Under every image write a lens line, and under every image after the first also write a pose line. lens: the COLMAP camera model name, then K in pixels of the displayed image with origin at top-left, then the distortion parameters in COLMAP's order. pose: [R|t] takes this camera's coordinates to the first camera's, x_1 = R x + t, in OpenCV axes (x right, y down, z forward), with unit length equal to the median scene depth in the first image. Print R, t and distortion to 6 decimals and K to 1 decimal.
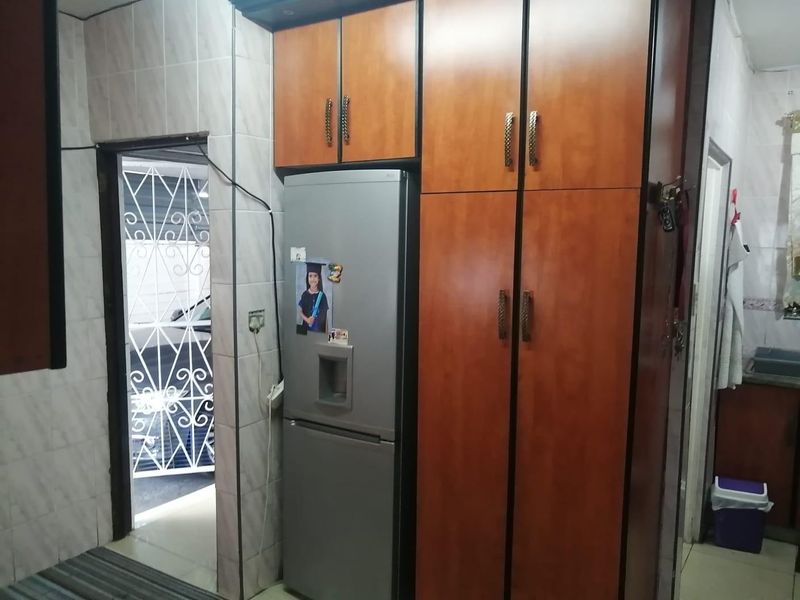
lens RADIAL K [[646.5, 0, 400.1], [0, 646.5, 307.6], [0, 0, 1]] dist [-0.003942, 0.004643]
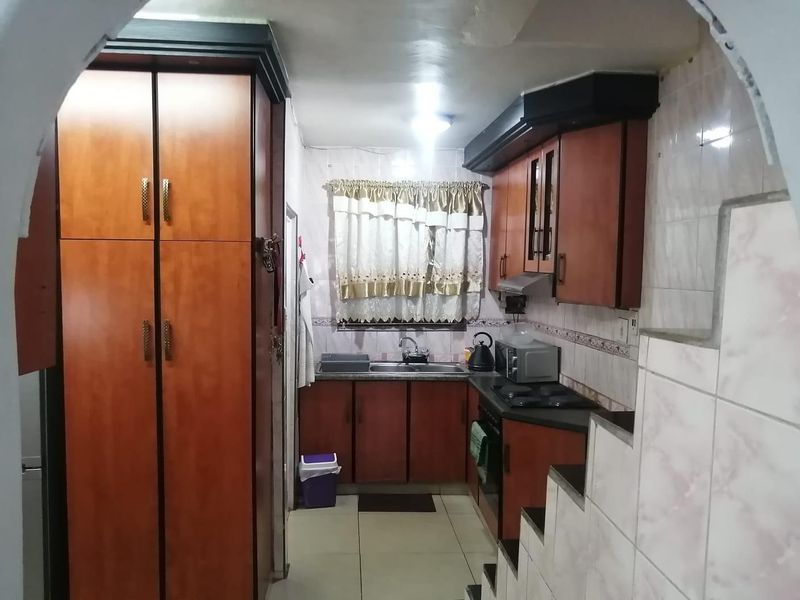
lens RADIAL K [[646.5, 0, 399.6], [0, 646.5, 302.1], [0, 0, 1]] dist [-0.003942, 0.004643]
pose [[0.795103, -0.039094, 0.605213, -0.178939], [0.070908, 0.997068, -0.028751, 0.006785], [-0.602315, 0.065775, 0.795544, -0.239954]]
